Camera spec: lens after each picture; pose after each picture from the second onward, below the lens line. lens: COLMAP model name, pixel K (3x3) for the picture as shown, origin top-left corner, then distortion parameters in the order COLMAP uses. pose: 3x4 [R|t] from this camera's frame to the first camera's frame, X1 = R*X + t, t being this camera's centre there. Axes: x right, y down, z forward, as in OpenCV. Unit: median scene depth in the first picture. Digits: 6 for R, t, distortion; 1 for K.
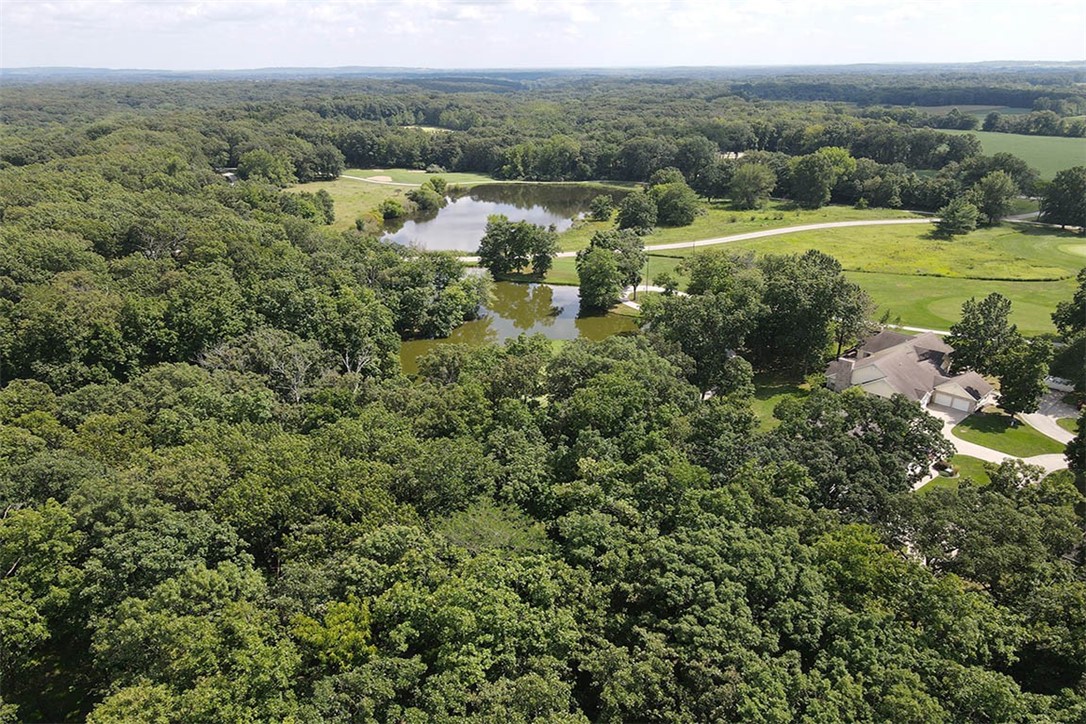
lens RADIAL K [[722.8, 0, 544.3], [0, 722.8, 361.0], [0, 0, 1]] dist [0.031575, 0.002596]
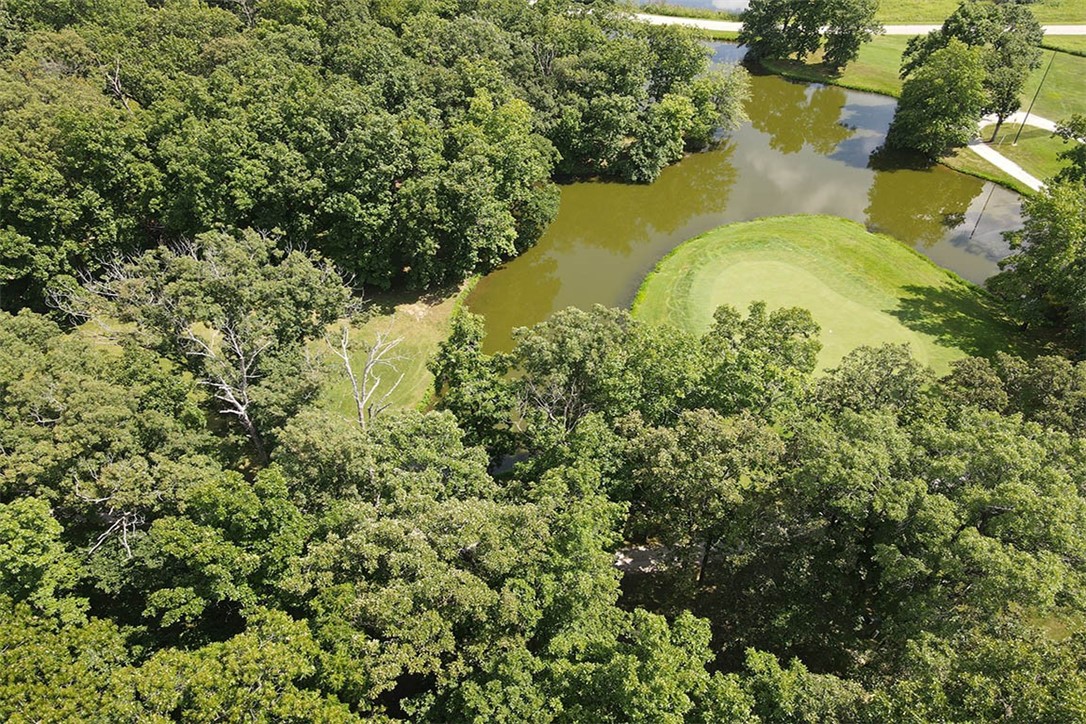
lens RADIAL K [[722.8, 0, 541.1], [0, 722.8, 364.3], [0, 0, 1]] dist [0.031575, 0.002596]
pose [[0.935452, 0.230331, -0.268099, -0.017011], [-0.127400, 0.927251, 0.352101, -0.090362], [0.329695, -0.295218, 0.896743, 0.340779]]
